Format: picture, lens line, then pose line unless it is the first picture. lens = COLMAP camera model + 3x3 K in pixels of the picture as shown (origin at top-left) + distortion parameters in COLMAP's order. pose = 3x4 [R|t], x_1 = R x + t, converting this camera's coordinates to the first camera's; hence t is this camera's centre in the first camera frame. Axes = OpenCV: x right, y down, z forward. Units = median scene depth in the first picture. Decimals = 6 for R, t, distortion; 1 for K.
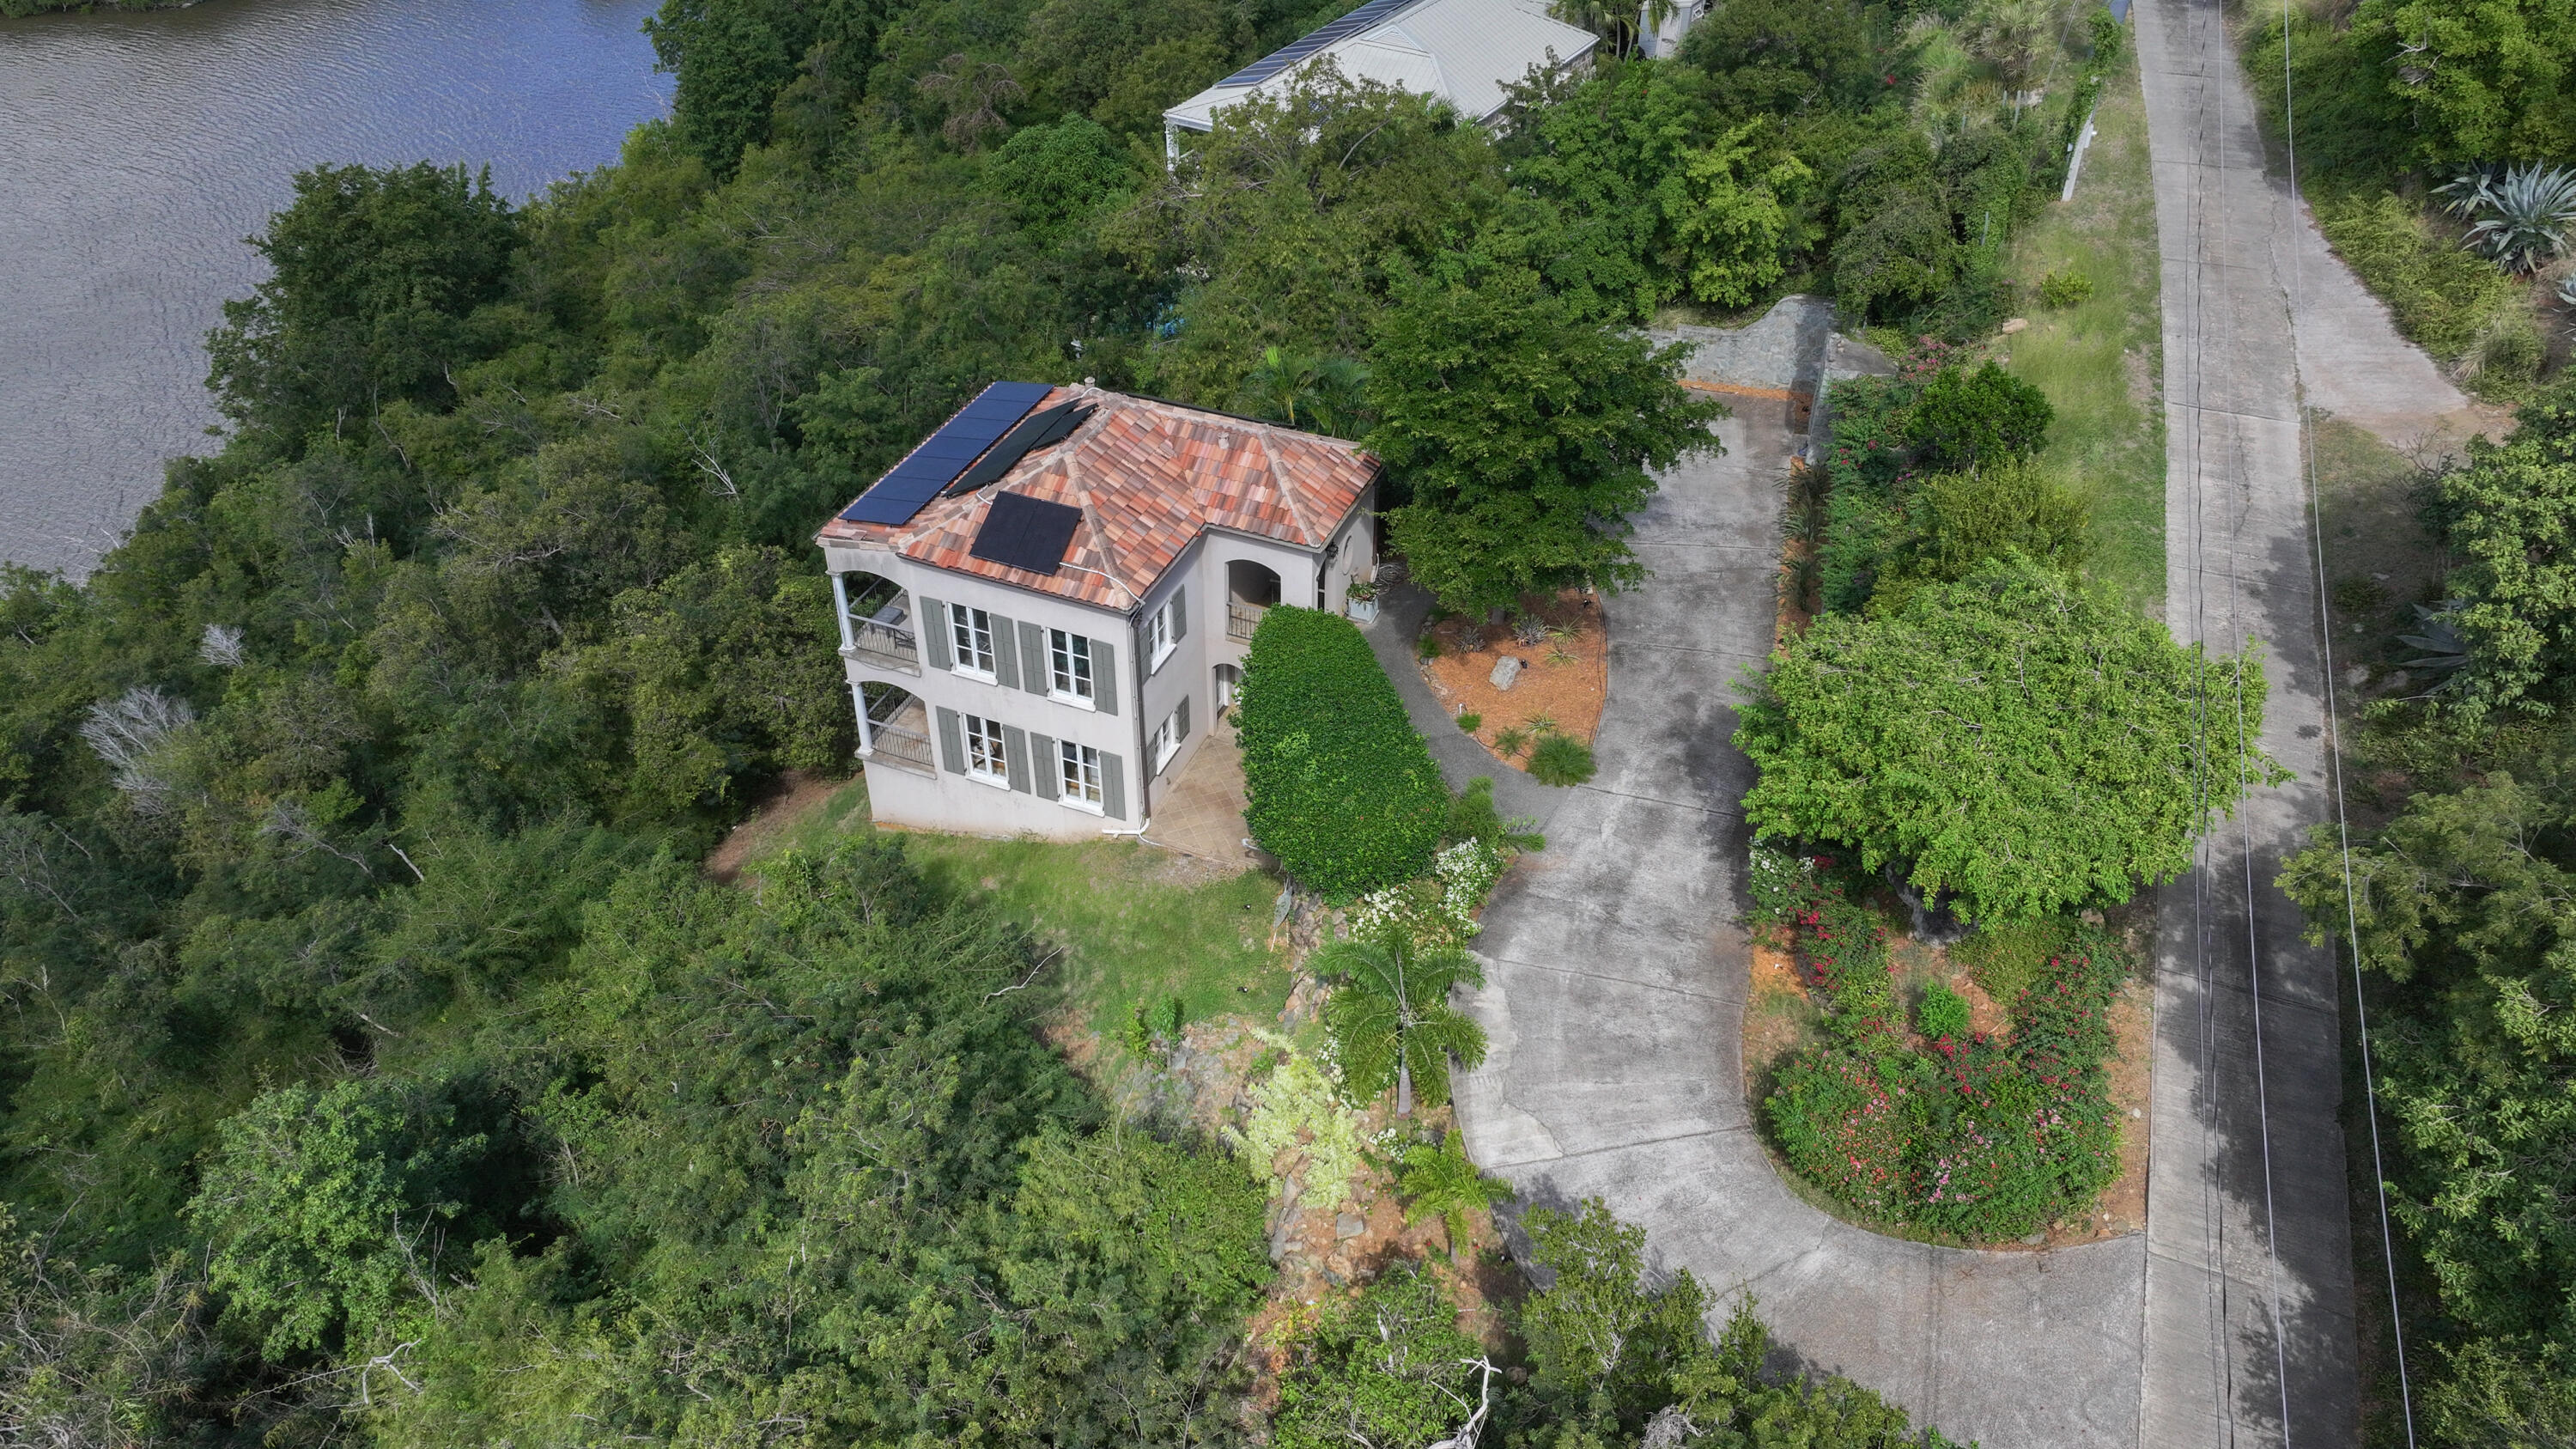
lens RADIAL K [[1808.5, 0, 1288.0], [0, 1808.5, 724.5], [0, 0, 1]] dist [0.027365, -0.000703]
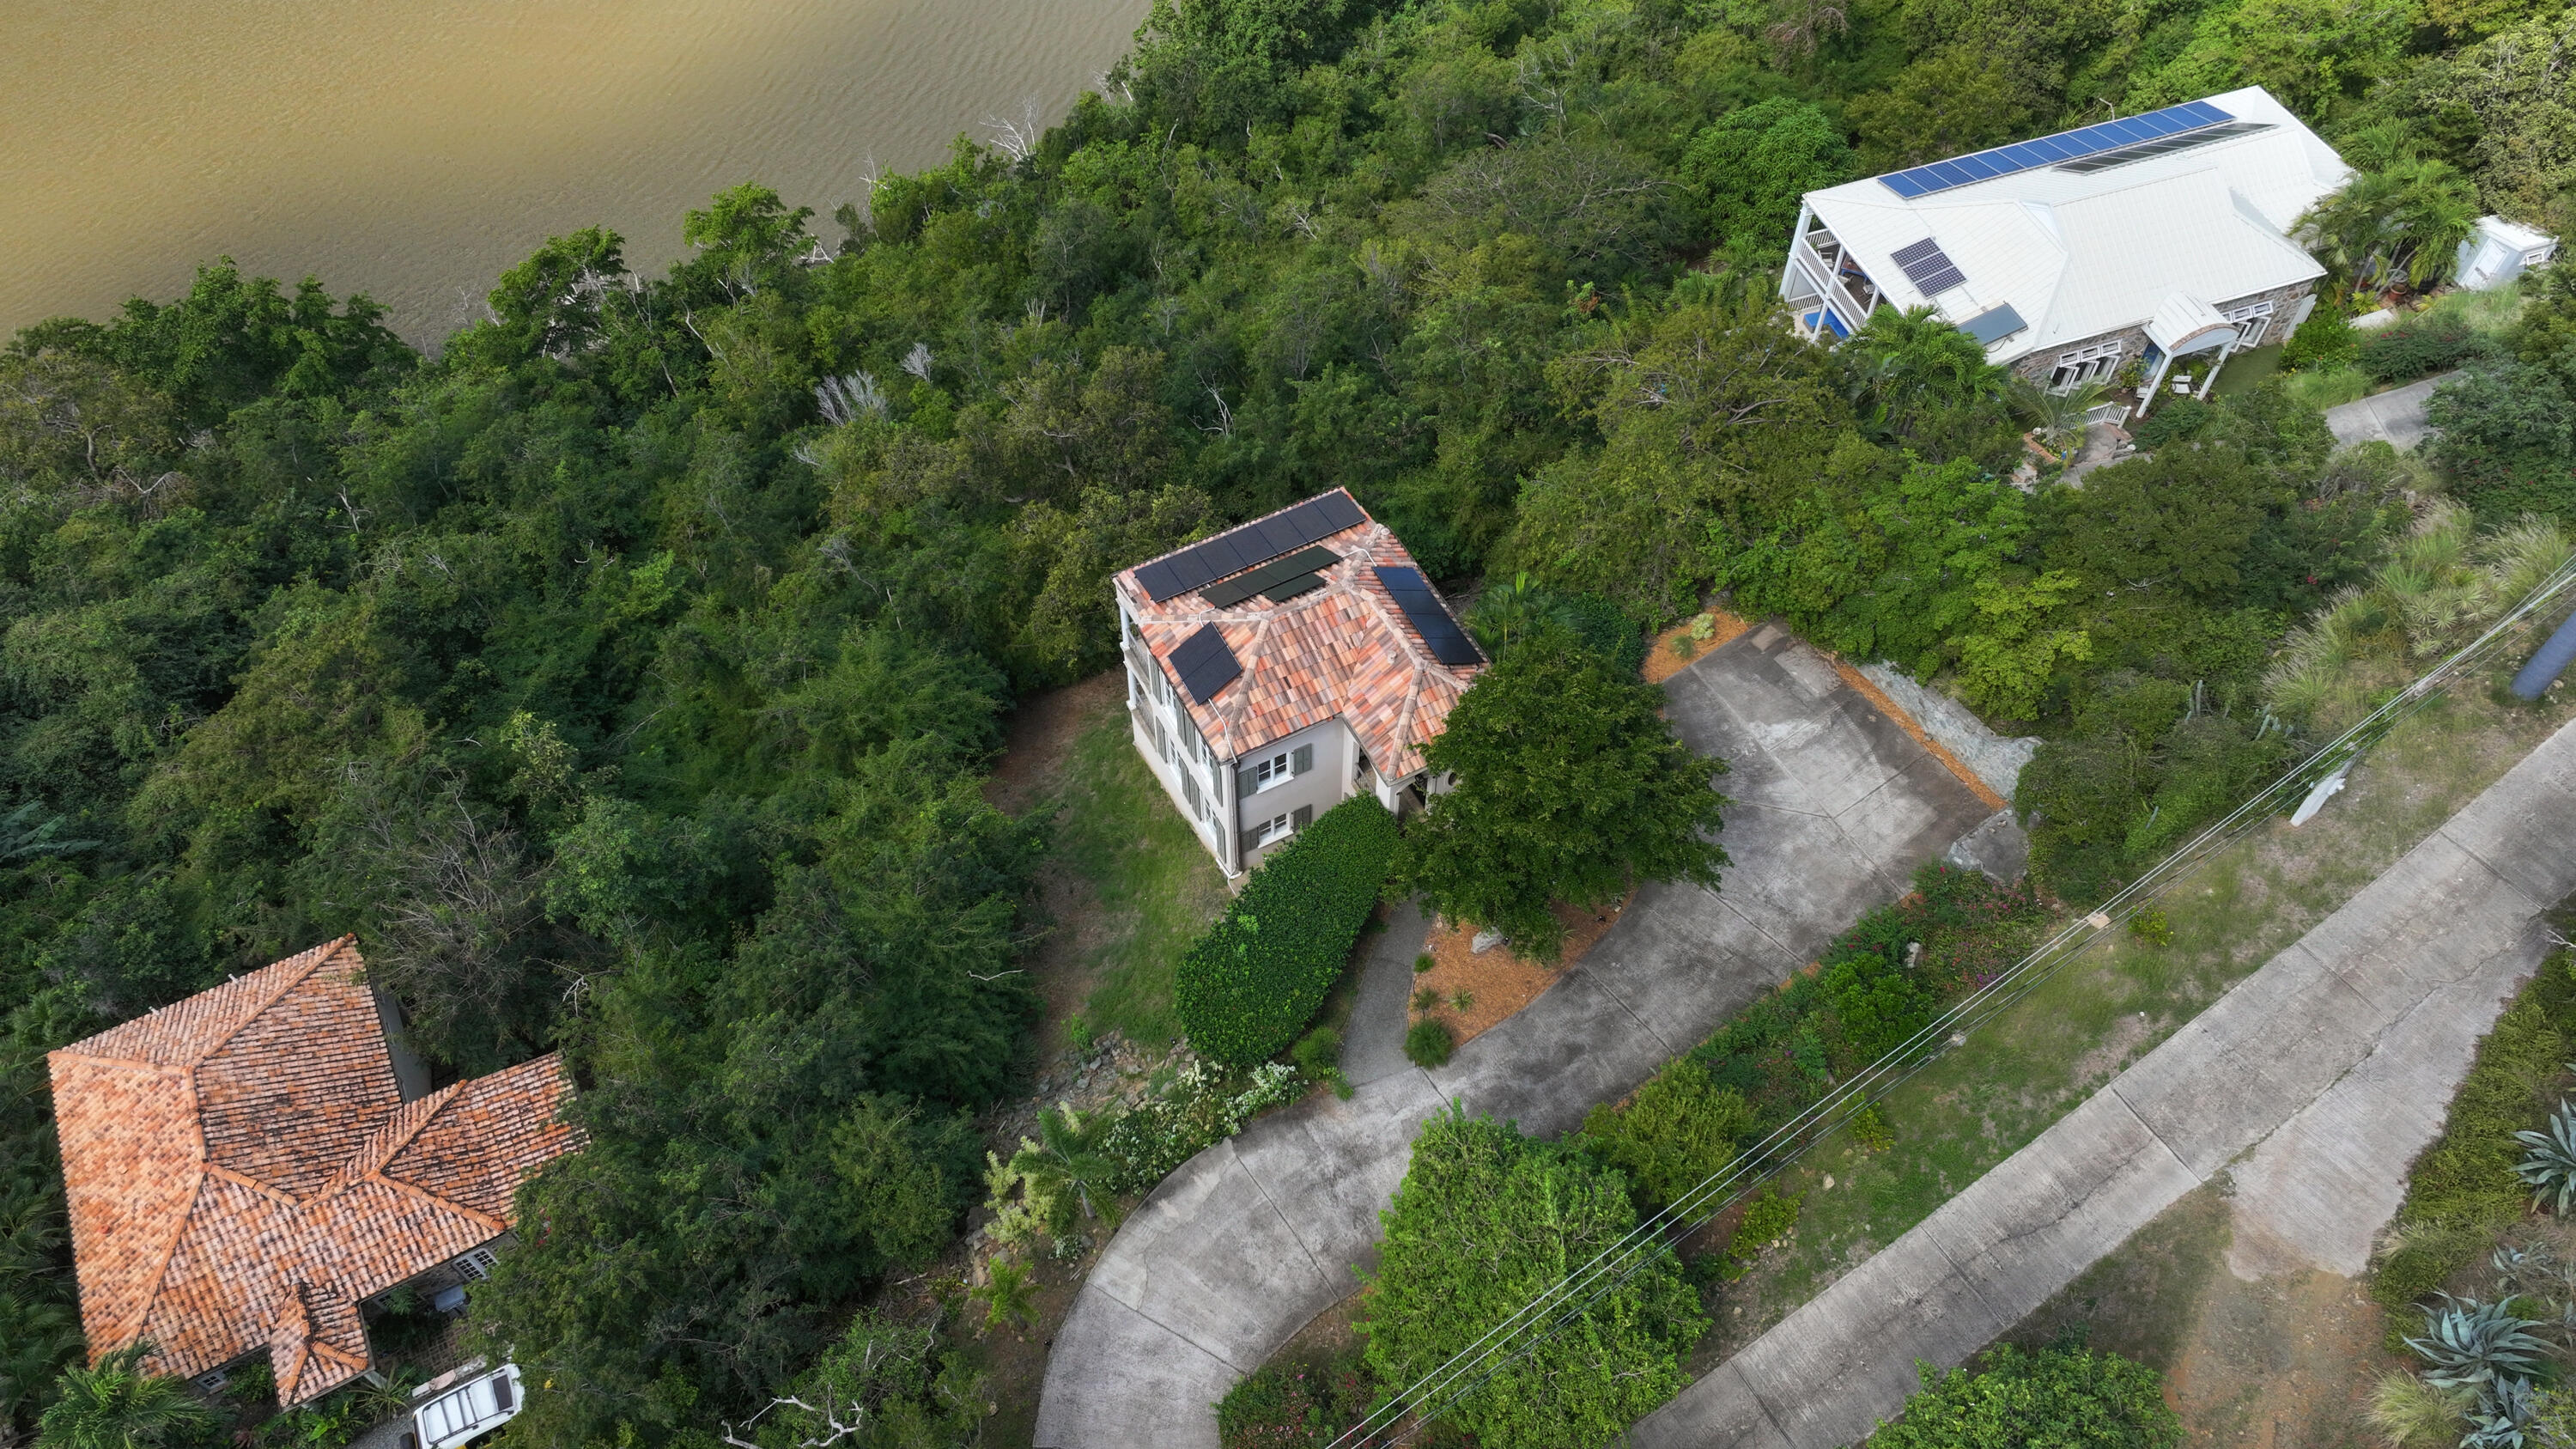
lens RADIAL K [[1808.5, 0, 1288.0], [0, 1808.5, 724.5], [0, 0, 1]] dist [0.027365, -0.000703]
pose [[0.765682, 0.507150, -0.395639, 0.438259], [-0.383075, 0.853653, 0.352889, -0.546663], [0.516706, -0.118641, 0.847903, -0.092321]]
